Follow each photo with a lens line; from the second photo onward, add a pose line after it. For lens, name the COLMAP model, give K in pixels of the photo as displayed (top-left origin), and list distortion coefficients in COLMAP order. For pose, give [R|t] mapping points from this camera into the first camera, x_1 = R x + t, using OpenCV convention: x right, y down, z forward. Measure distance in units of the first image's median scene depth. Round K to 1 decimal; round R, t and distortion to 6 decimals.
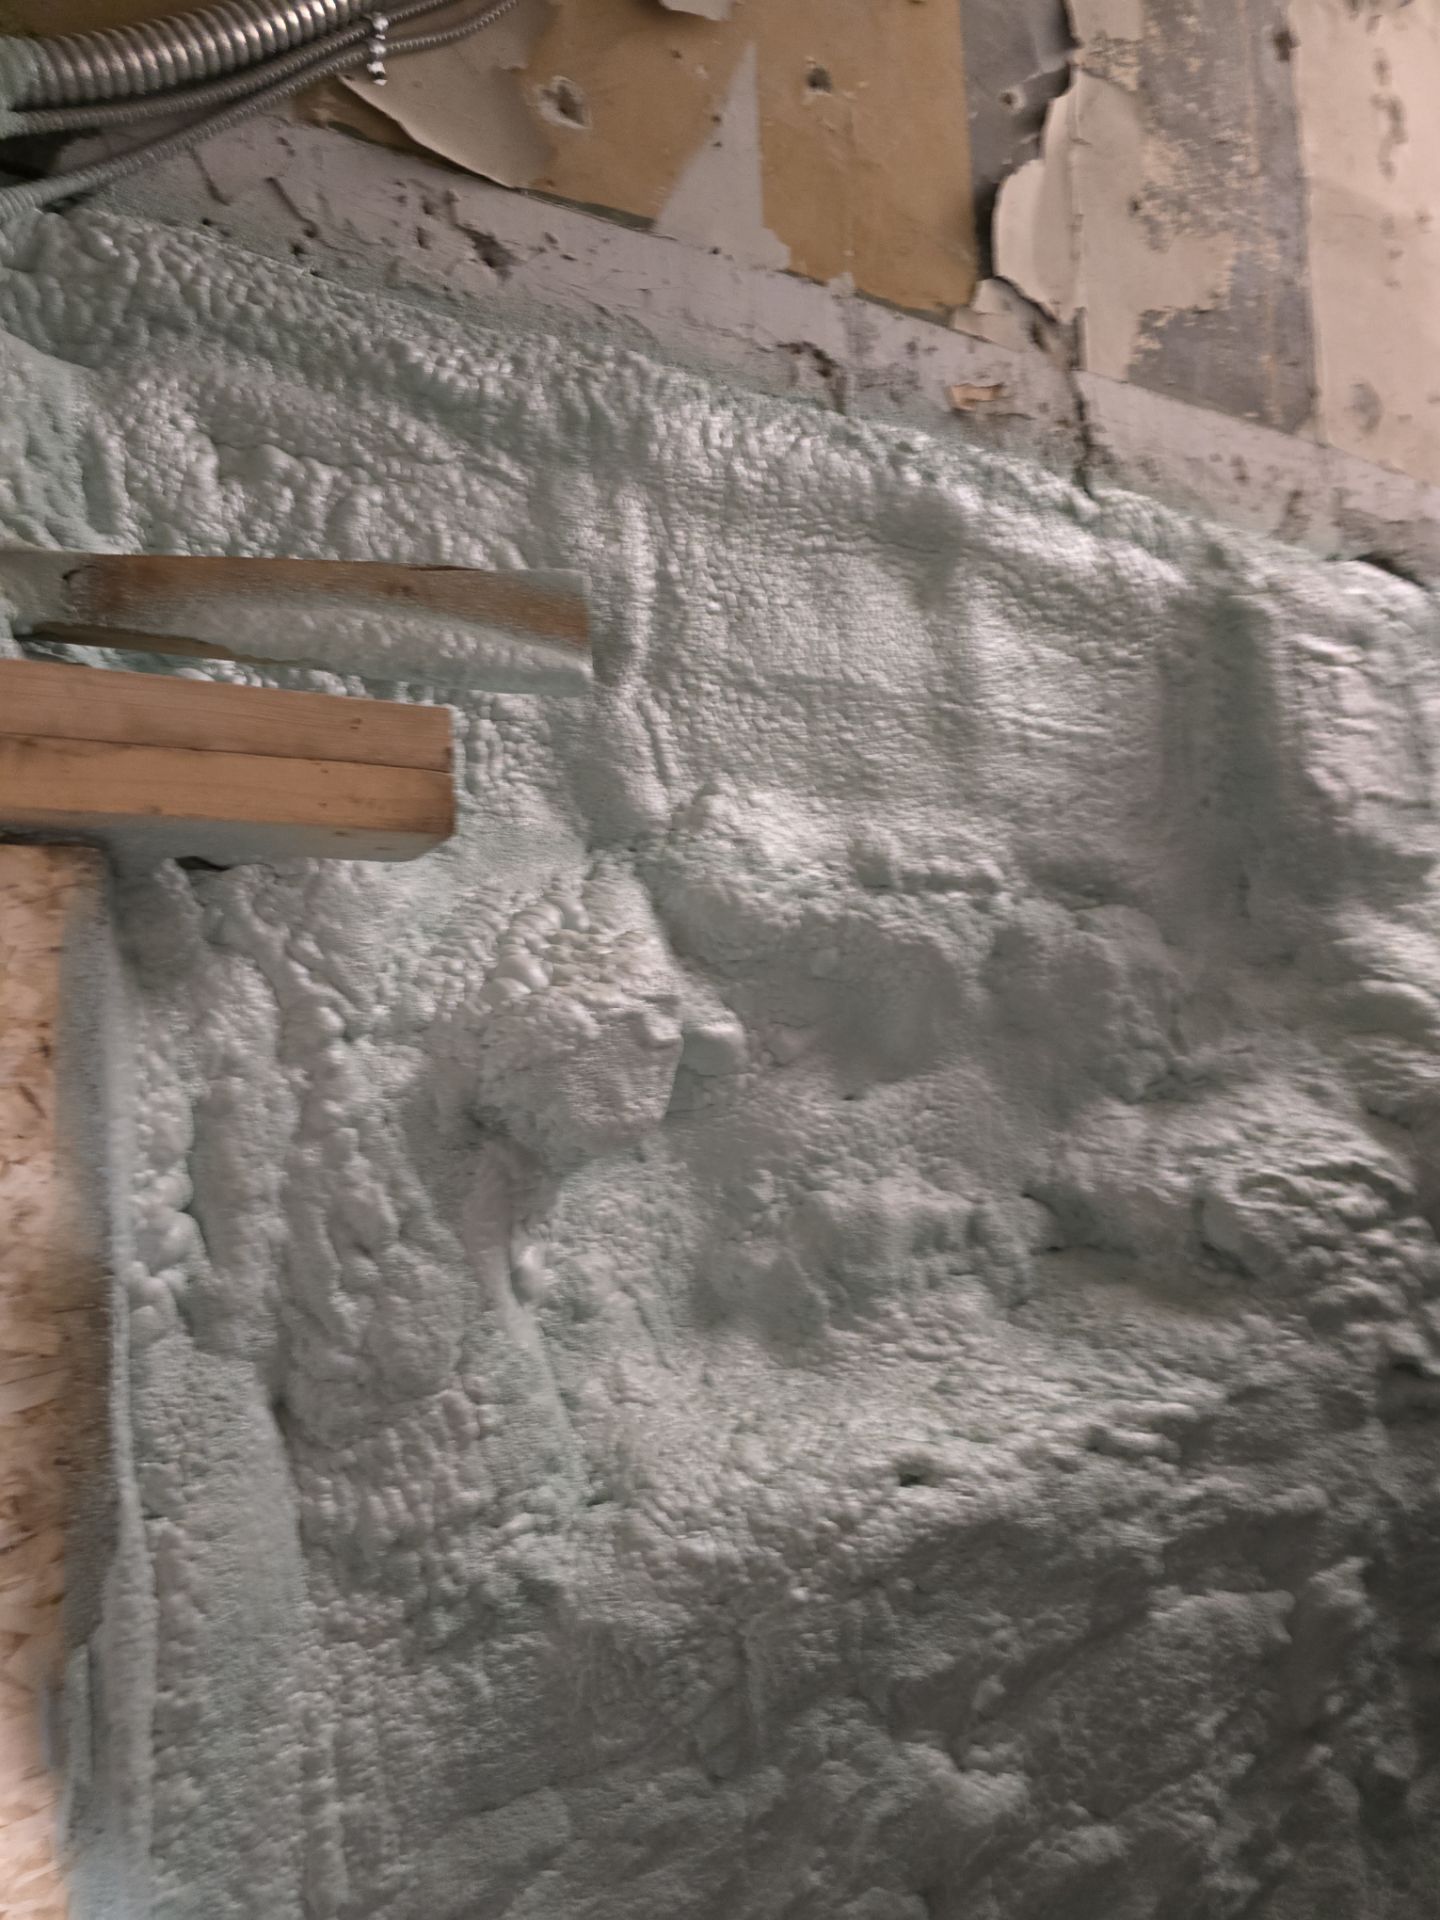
lens RADIAL K [[1296.0, 0, 723.7], [0, 1296.0, 966.1], [0, 0, 1]] dist [0.065253, -0.071526]
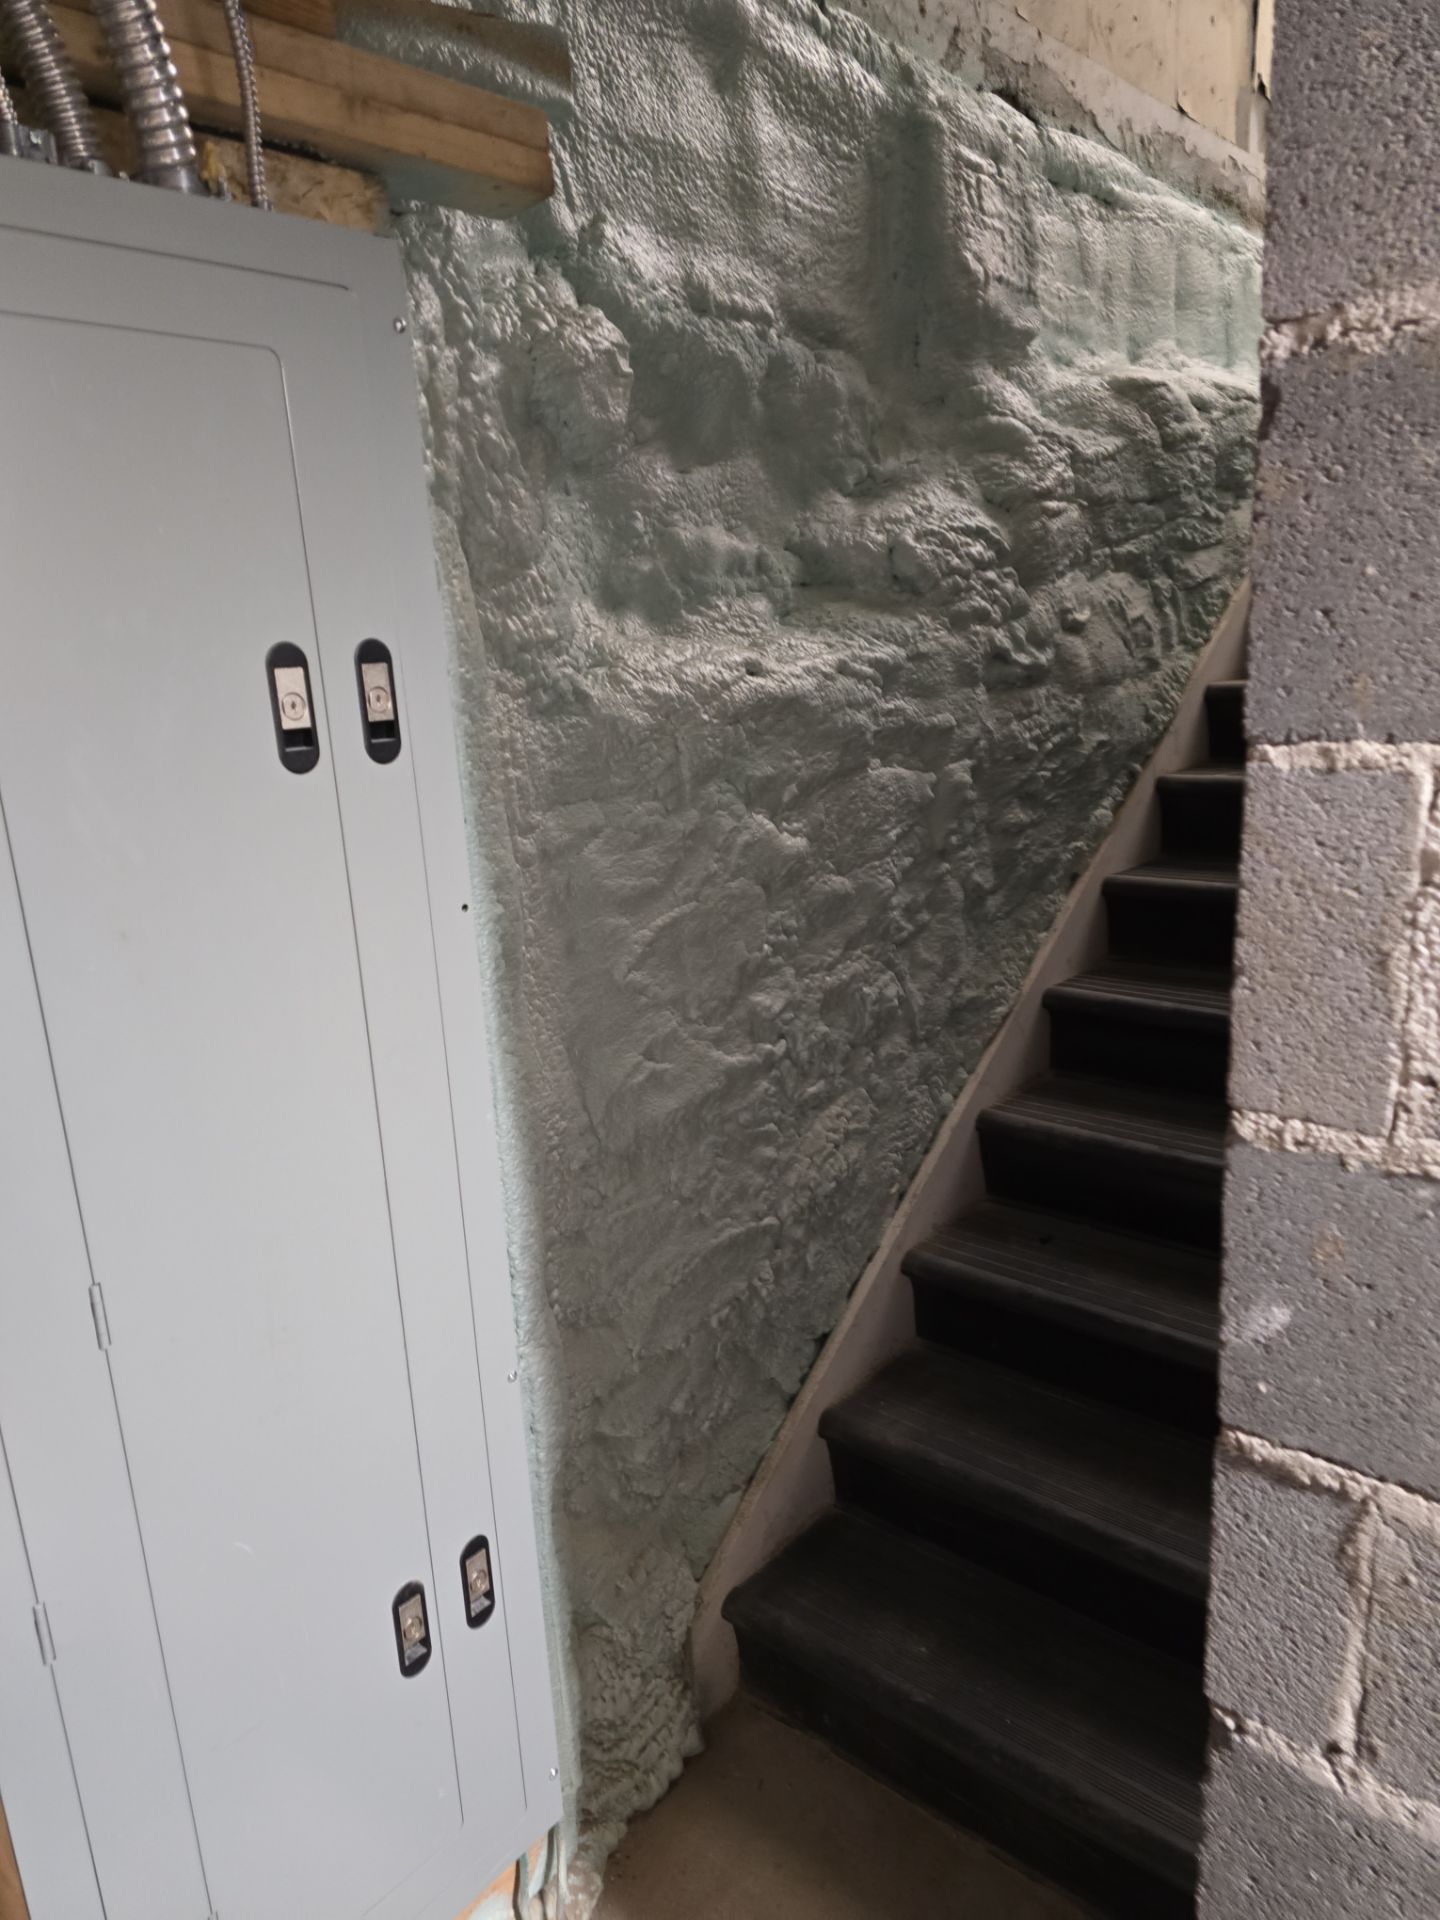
lens RADIAL K [[1284.8, 0, 715.9], [0, 1284.8, 968.4], [0, 0, 1]] dist [0.073011, -0.073543]
pose [[0.957073, -0.090895, 0.275227, -0.328559], [0.008090, 0.957564, 0.288107, 0.220560], [-0.289735, -0.273513, 0.917194, -0.533445]]
